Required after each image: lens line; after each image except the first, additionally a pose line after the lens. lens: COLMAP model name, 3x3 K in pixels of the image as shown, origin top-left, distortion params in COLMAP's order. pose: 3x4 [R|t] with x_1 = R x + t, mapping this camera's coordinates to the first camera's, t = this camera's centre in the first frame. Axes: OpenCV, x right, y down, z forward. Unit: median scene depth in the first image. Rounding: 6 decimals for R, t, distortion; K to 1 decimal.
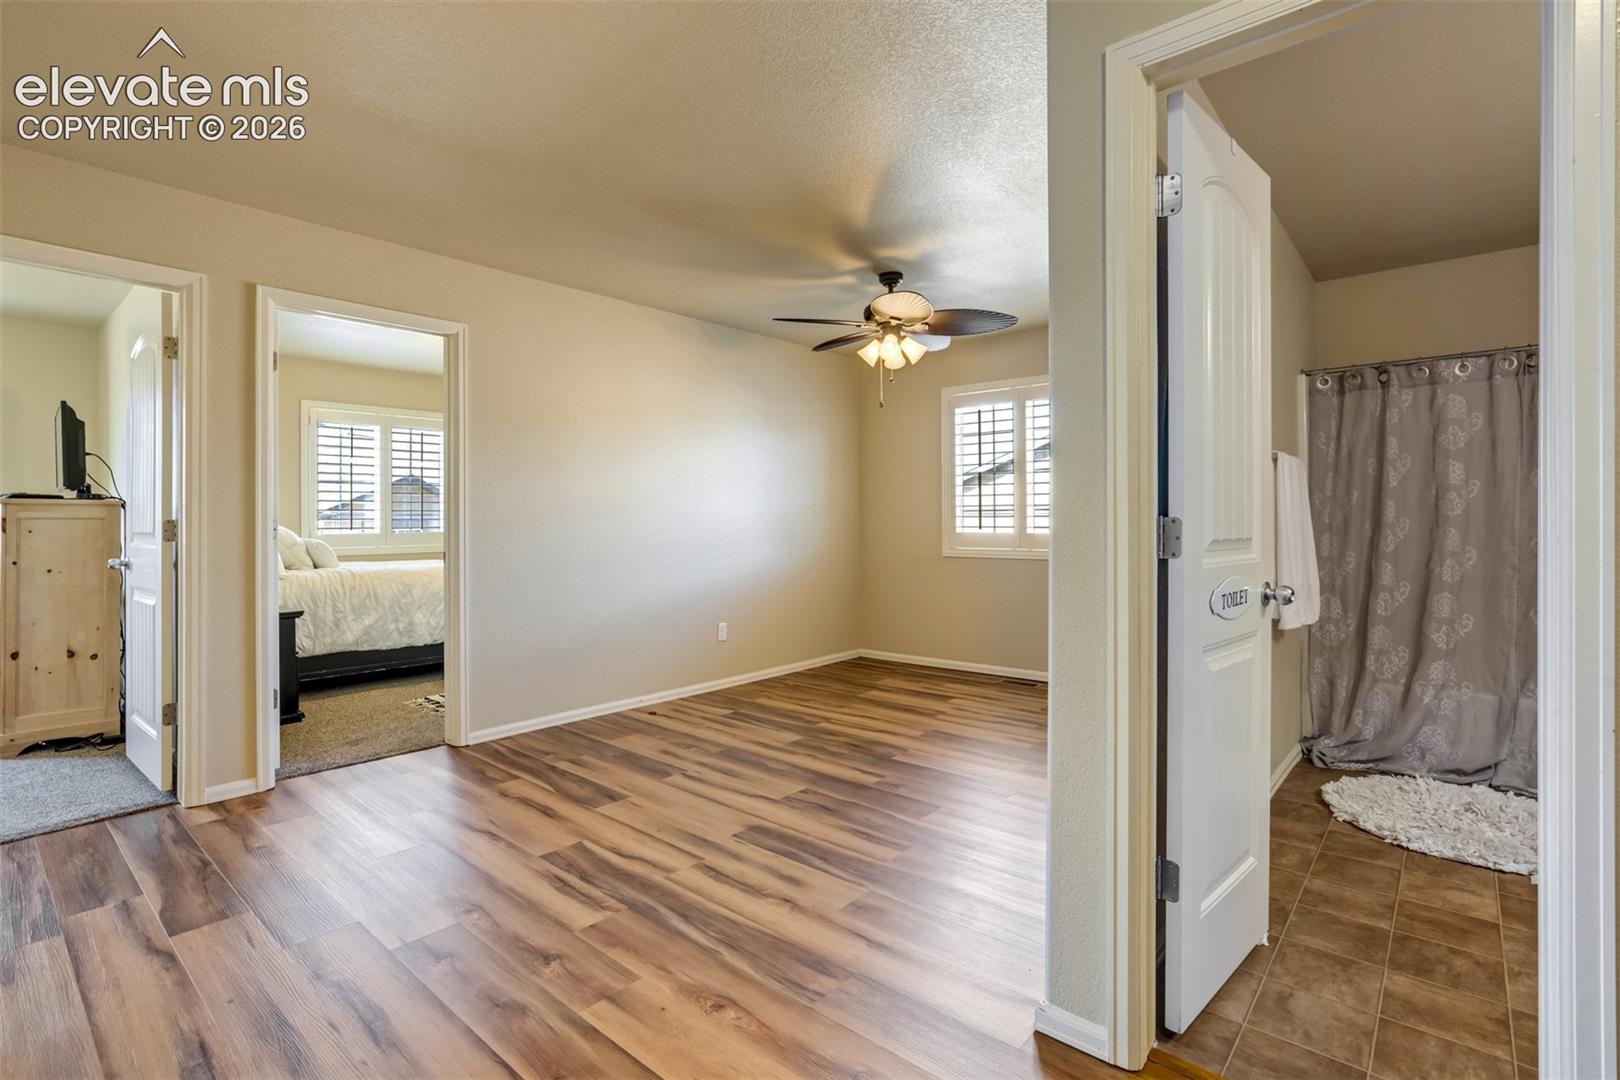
lens RADIAL K [[774.3, 0, 822.6], [0, 774.3, 520.7], [0, 0, 1]] dist [-0.027833, 0.001522]
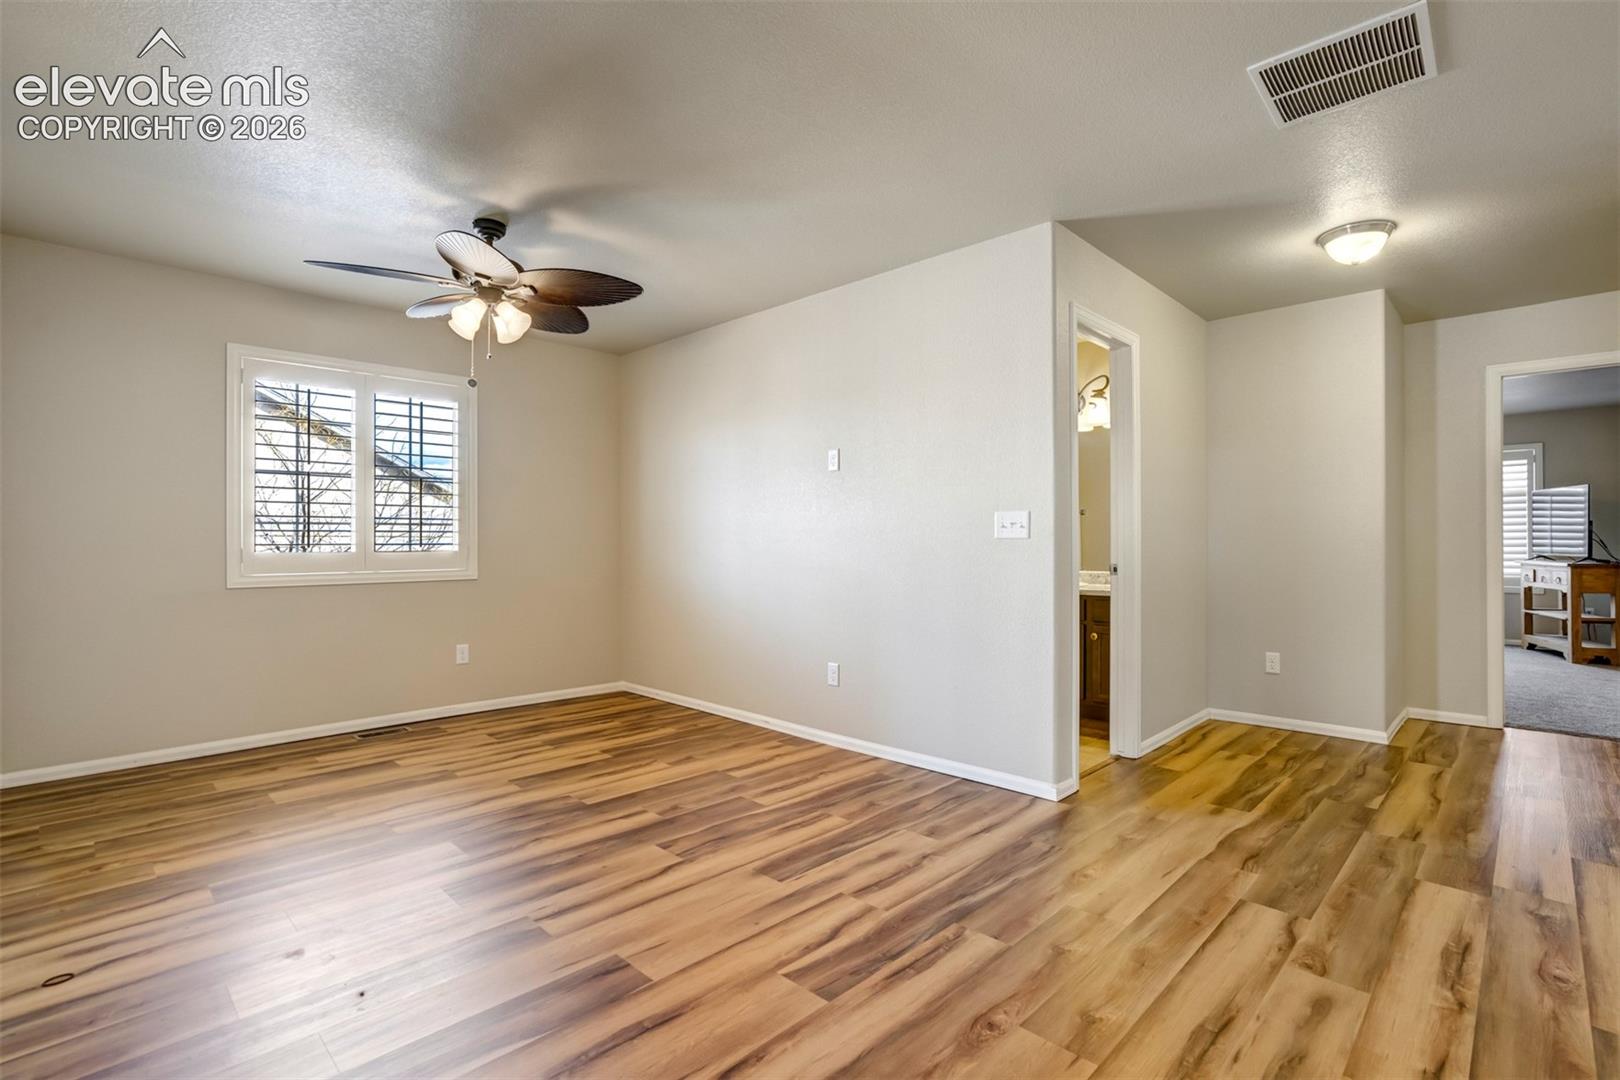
lens RADIAL K [[774.3, 0, 813.6], [0, 774.3, 548.5], [0, 0, 1]] dist [-0.027833, 0.001522]
pose [[0.049443, -0.004659, 0.998766, -1.012263], [0.003480, 0.999984, 0.004492, 0.021394], [-0.998771, 0.003254, 0.049459, 0.929328]]
